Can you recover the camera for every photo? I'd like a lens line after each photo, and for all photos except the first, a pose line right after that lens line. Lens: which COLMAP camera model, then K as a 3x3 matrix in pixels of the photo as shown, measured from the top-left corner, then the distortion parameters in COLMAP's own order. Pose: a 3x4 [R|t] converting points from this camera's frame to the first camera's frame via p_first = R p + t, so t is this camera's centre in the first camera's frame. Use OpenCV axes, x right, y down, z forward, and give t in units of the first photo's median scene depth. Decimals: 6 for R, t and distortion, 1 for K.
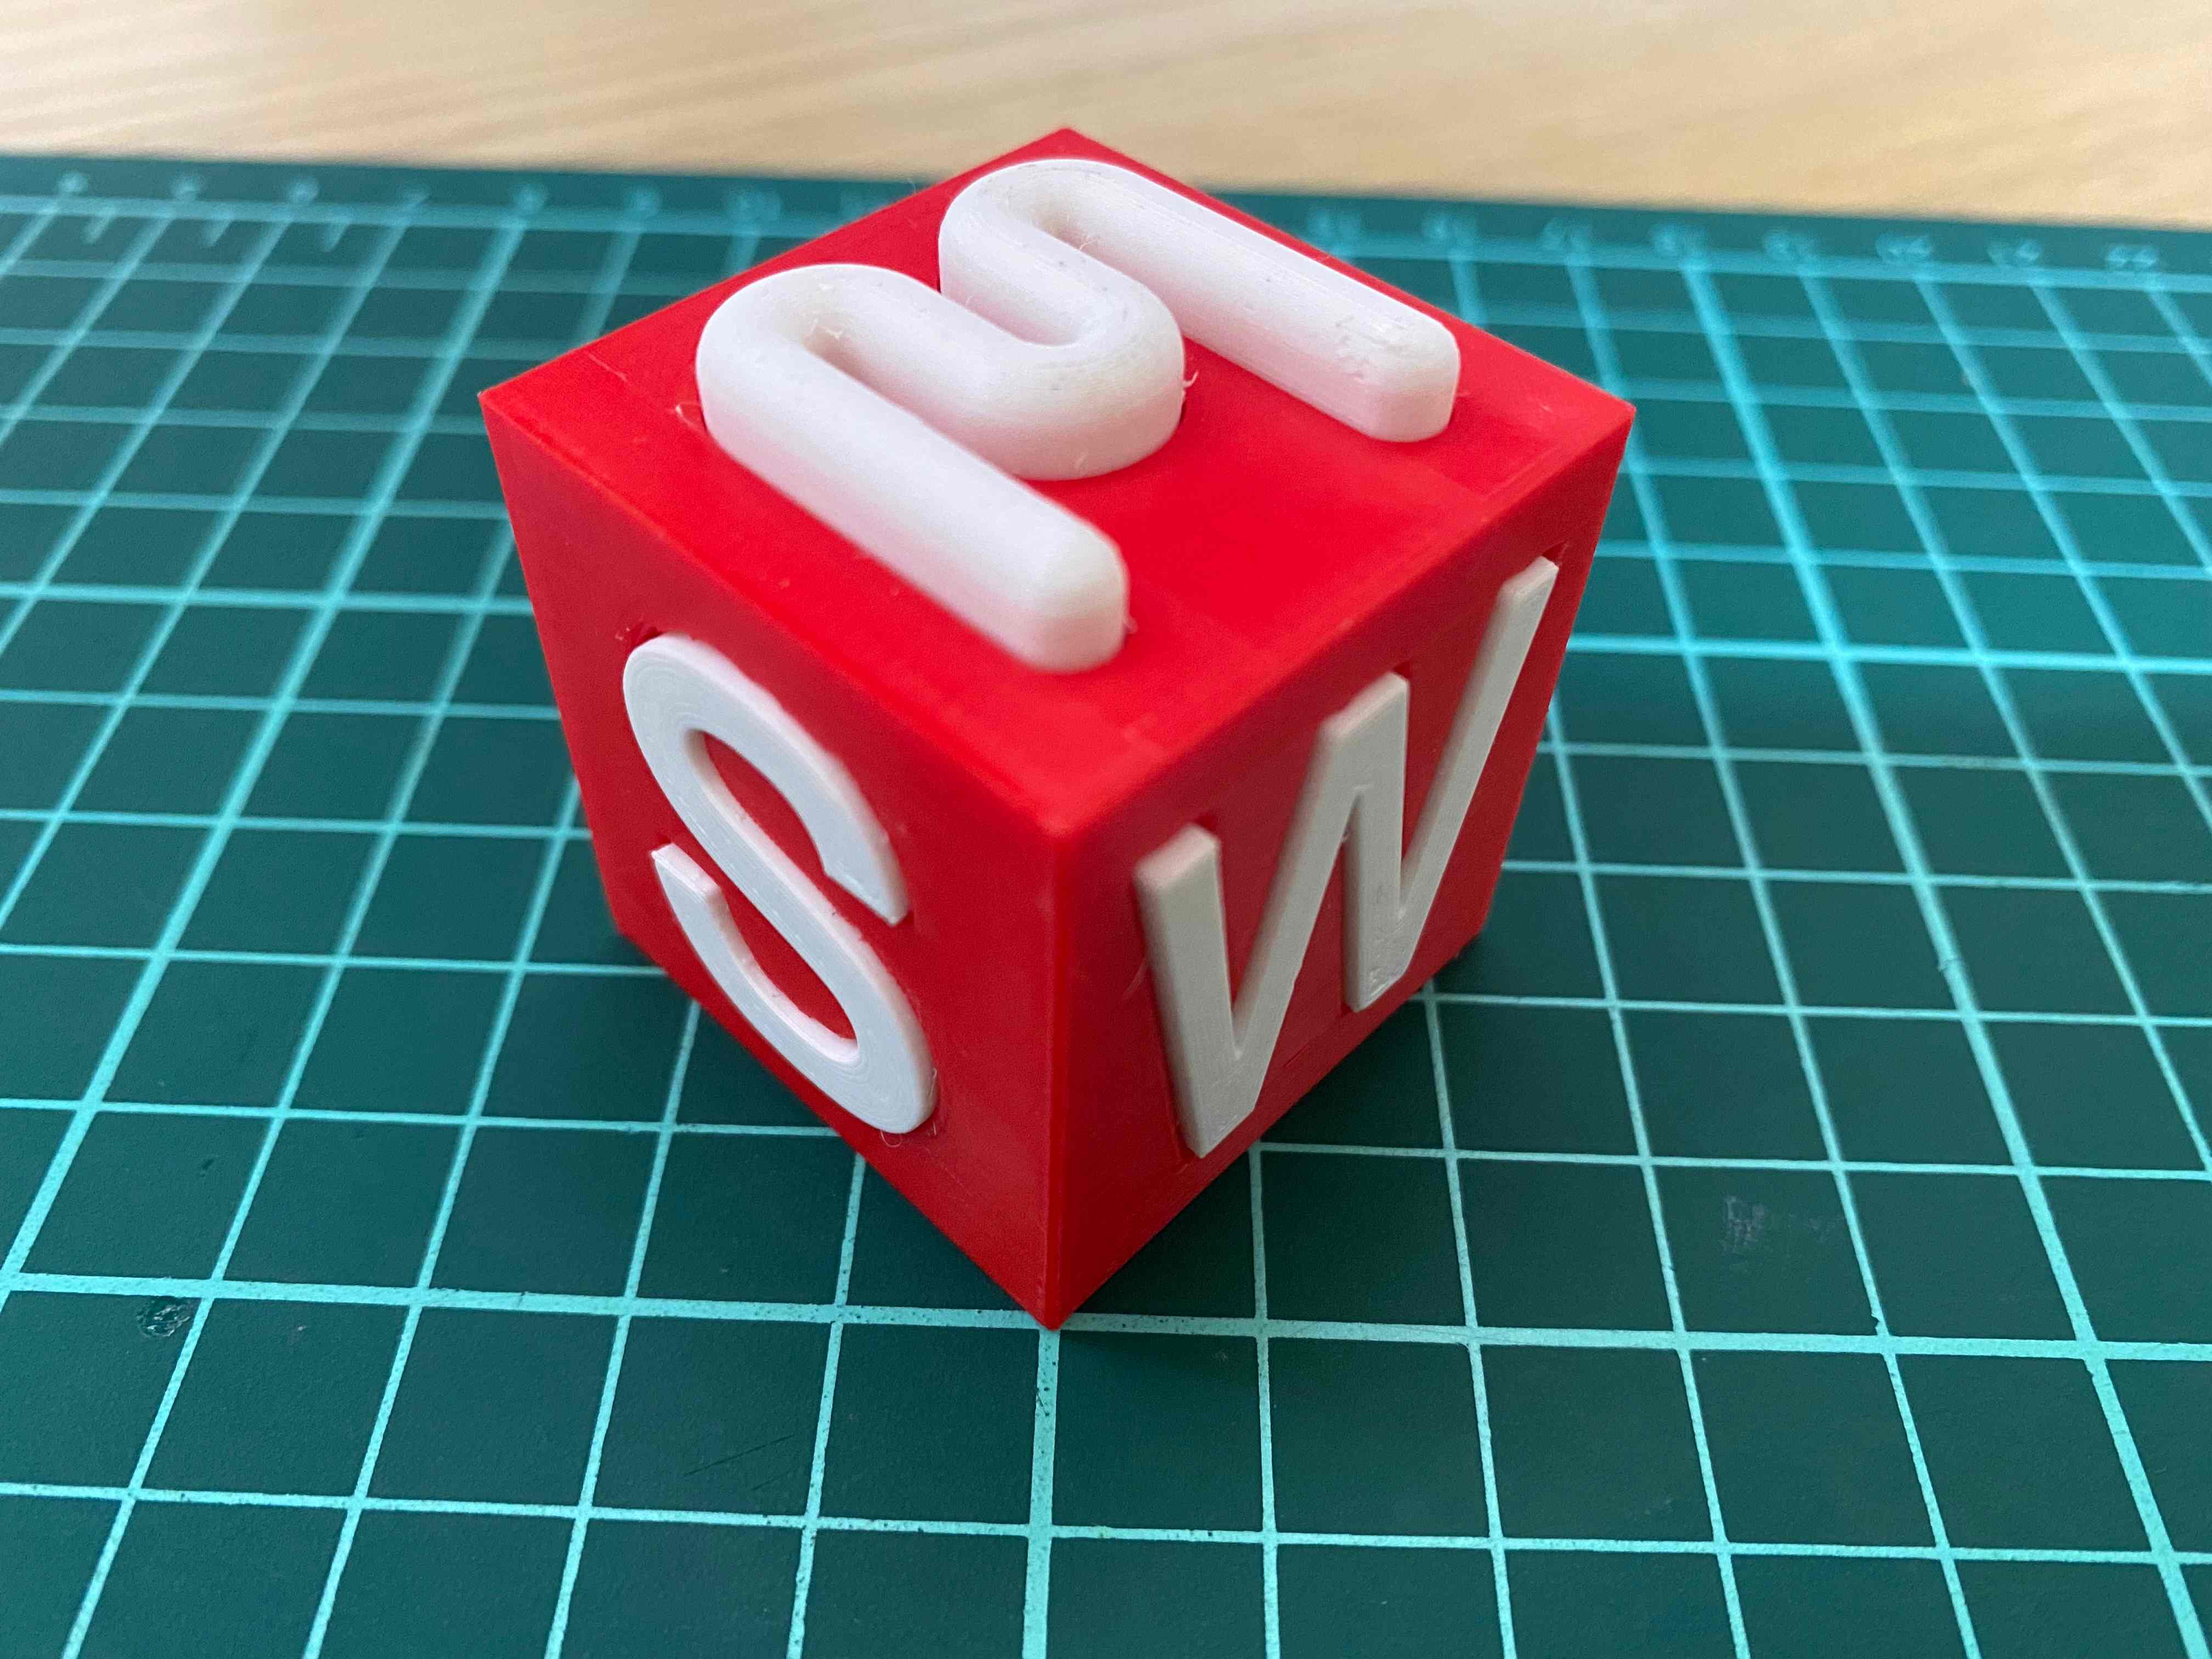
lens RADIAL K [[1690.3, 0, 1110.2], [0, 1690.3, 781.7], [0, 0, 1]] dist [-0.037425, 0.023584]
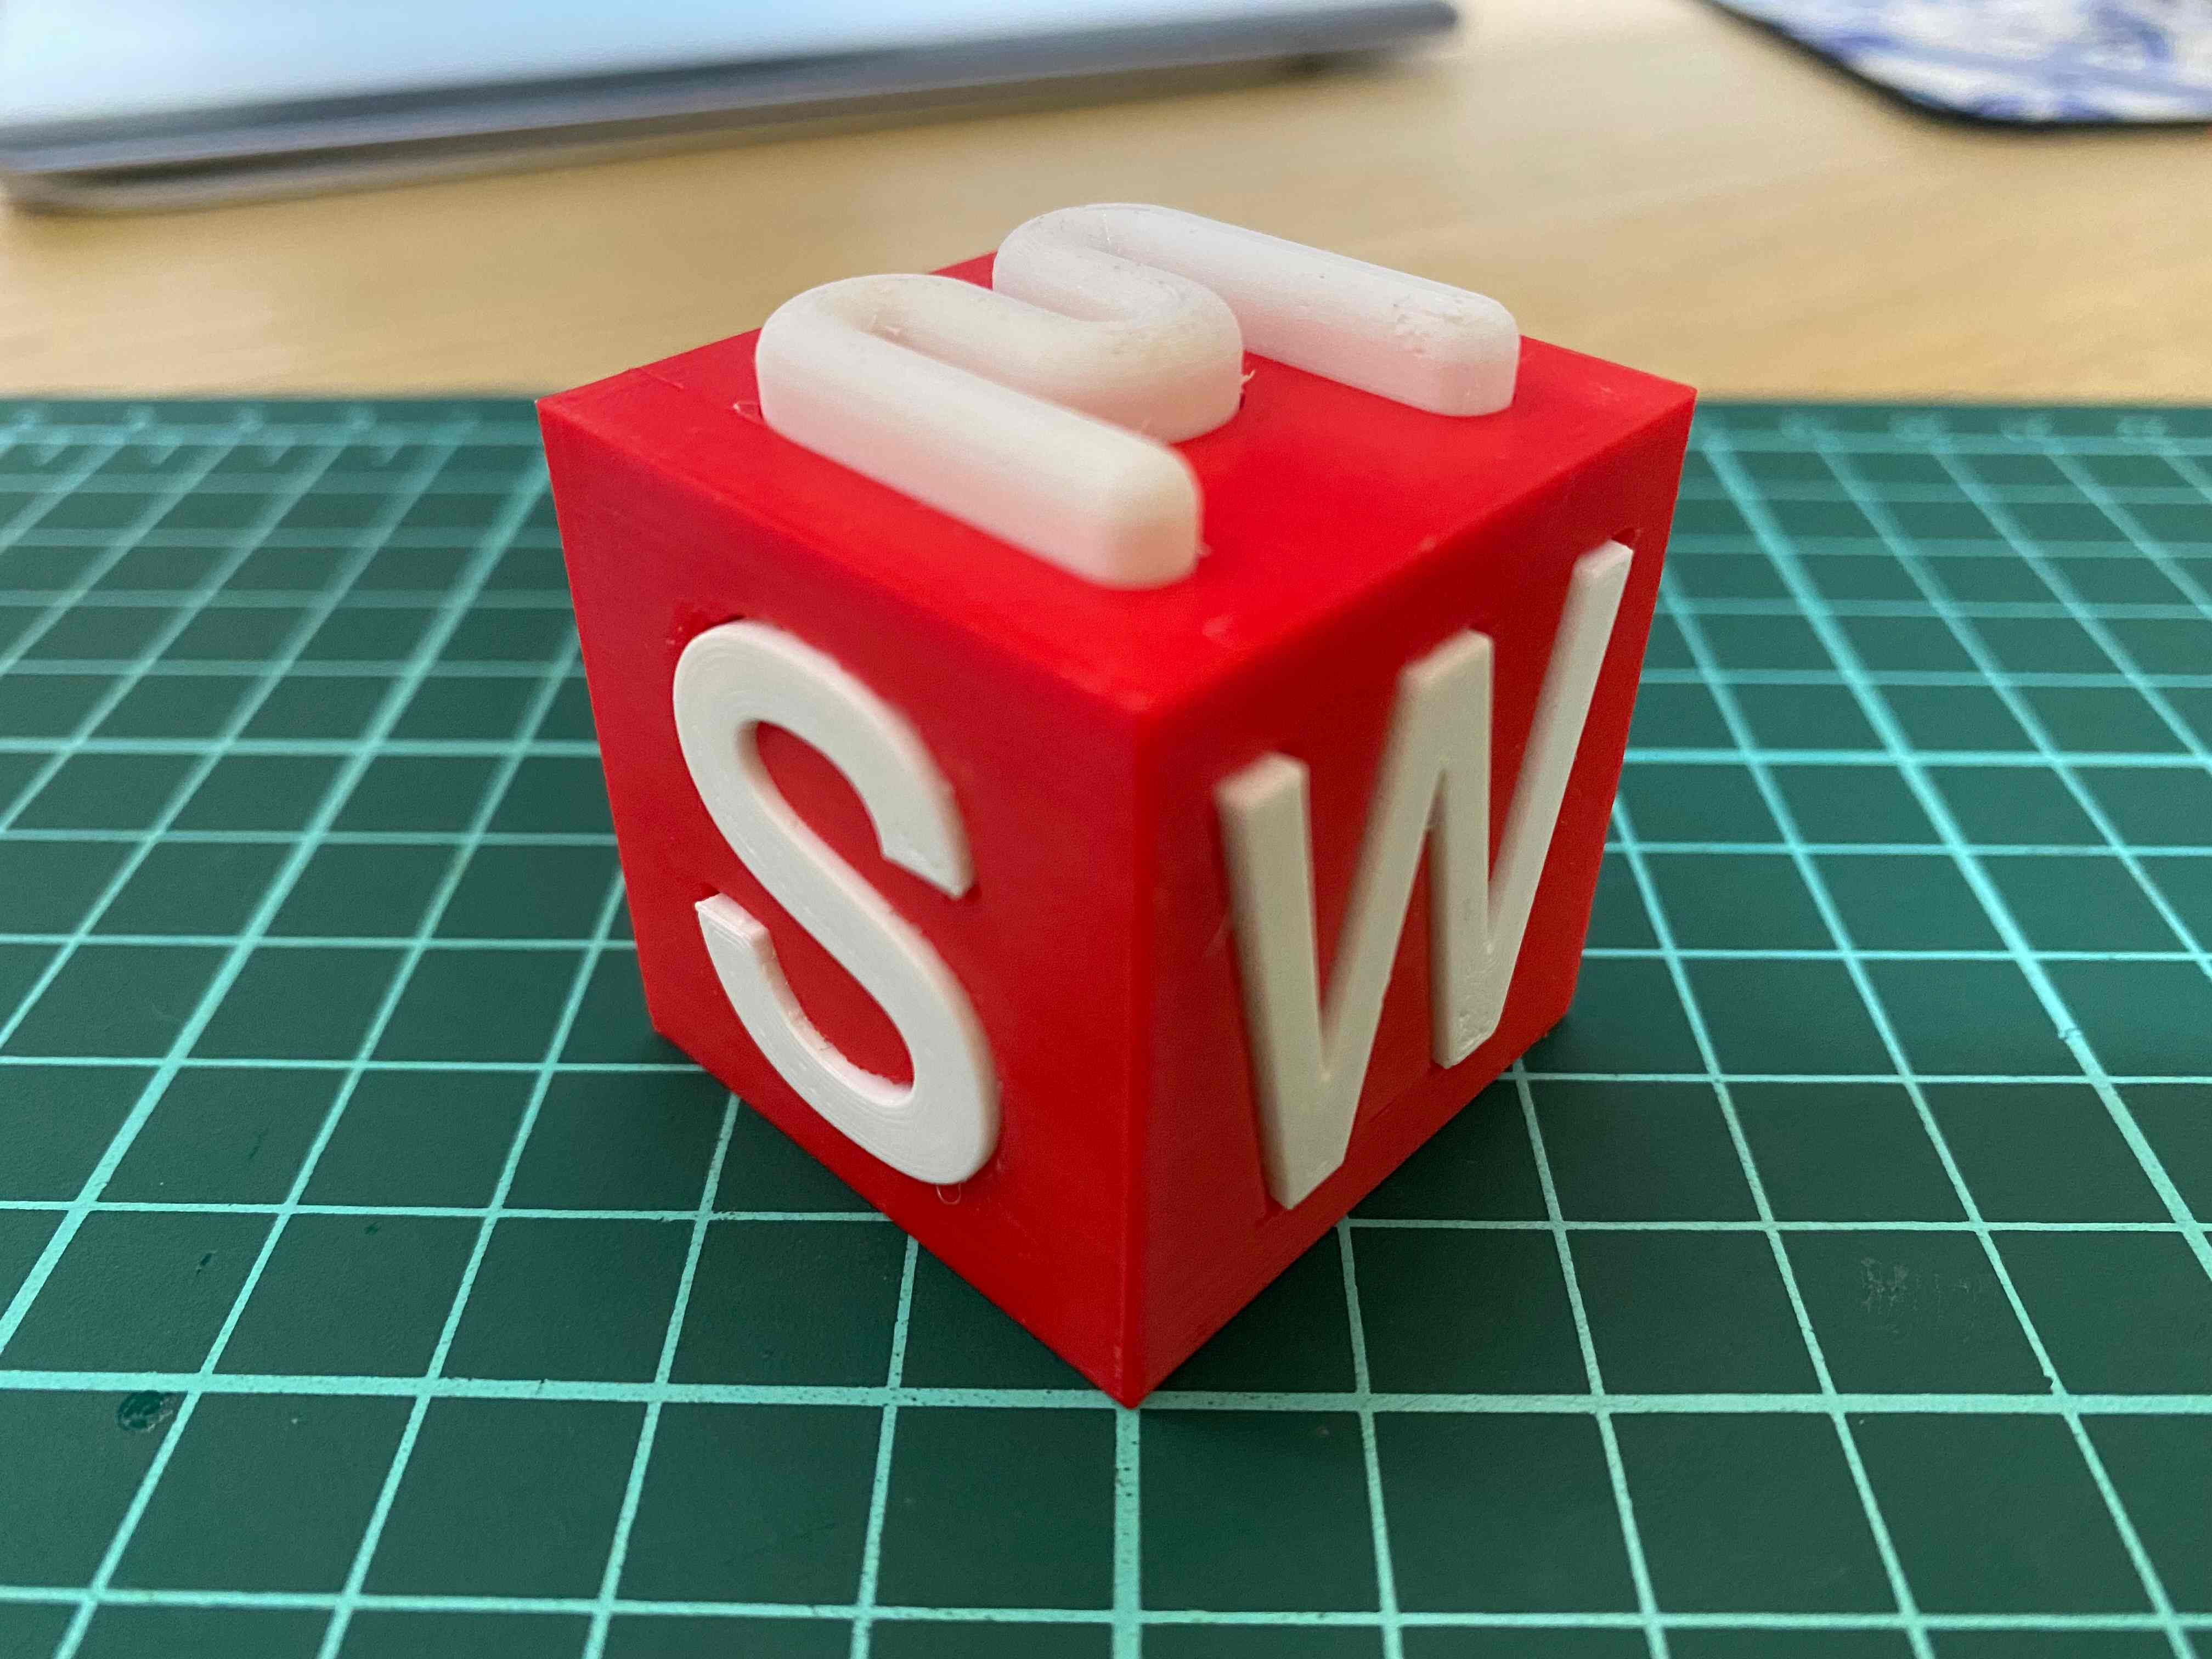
lens RADIAL K [[1690.3, 0, 1114.6], [0, 1690.3, 826.7], [0, 0, 1]] dist [-0.037425, 0.023584]
pose [[0.999619, -0.026514, -0.007679, -0.027759], [0.024639, 0.982460, -0.184841, 0.186700], [0.012445, 0.184581, 0.982738, 0.062027]]
